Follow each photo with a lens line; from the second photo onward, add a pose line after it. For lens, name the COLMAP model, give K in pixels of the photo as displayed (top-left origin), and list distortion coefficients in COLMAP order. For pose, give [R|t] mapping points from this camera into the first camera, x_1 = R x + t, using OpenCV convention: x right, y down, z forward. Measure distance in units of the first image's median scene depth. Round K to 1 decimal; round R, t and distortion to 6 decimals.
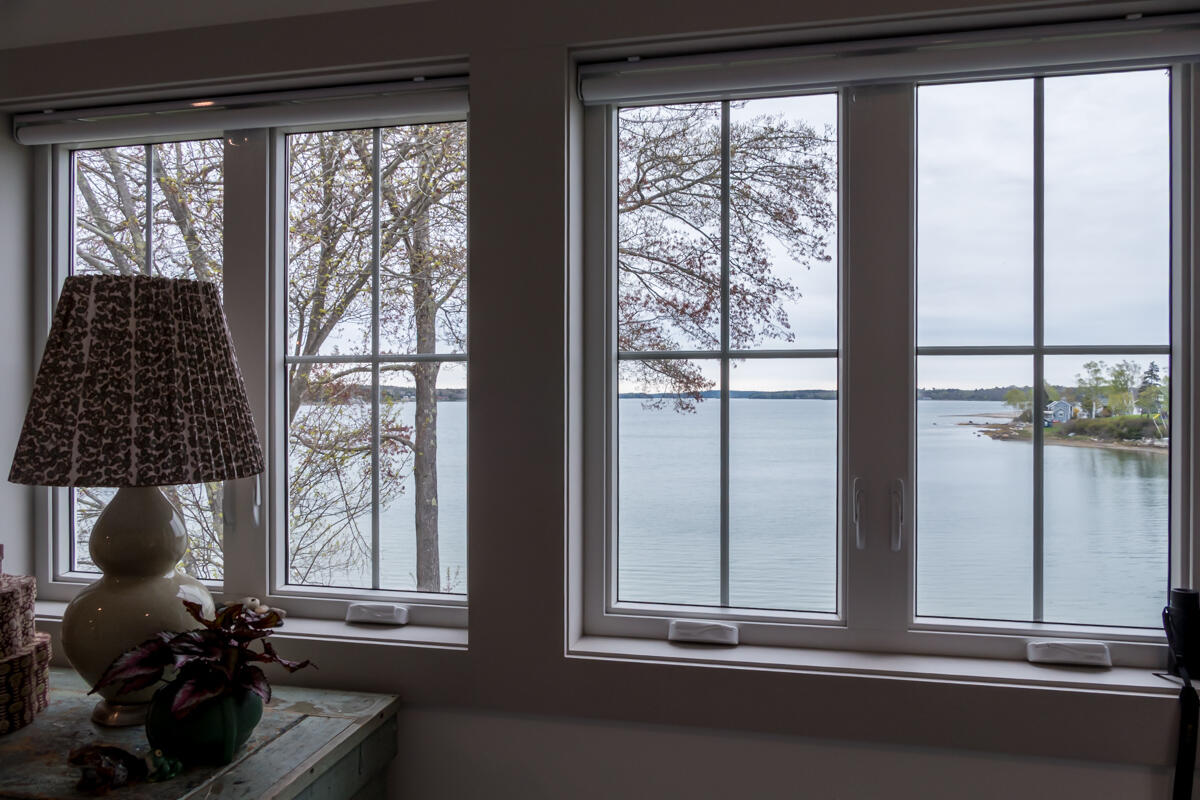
lens RADIAL K [[874.2, 0, 600.0], [0, 874.2, 400.0], [0, 0, 1]] dist [0.000849, -0.000046]
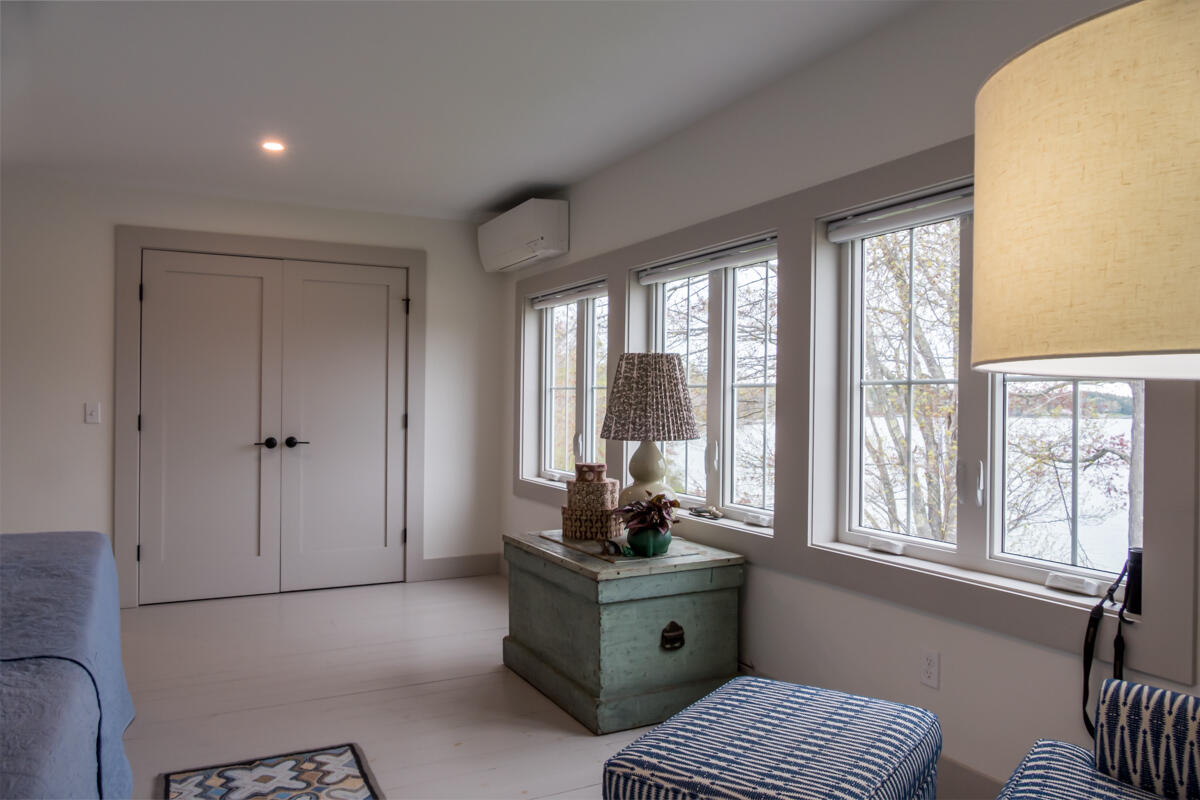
lens RADIAL K [[859.2, 0, 604.8], [0, 859.2, 400.5], [0, 0, 1]] dist [-0.014276, 0.000347]
pose [[0.649868, 0.008133, -0.760004, 1.127956], [-0.016062, 0.999866, -0.003035, -0.004338], [0.759878, 0.014179, 0.649911, -0.552913]]
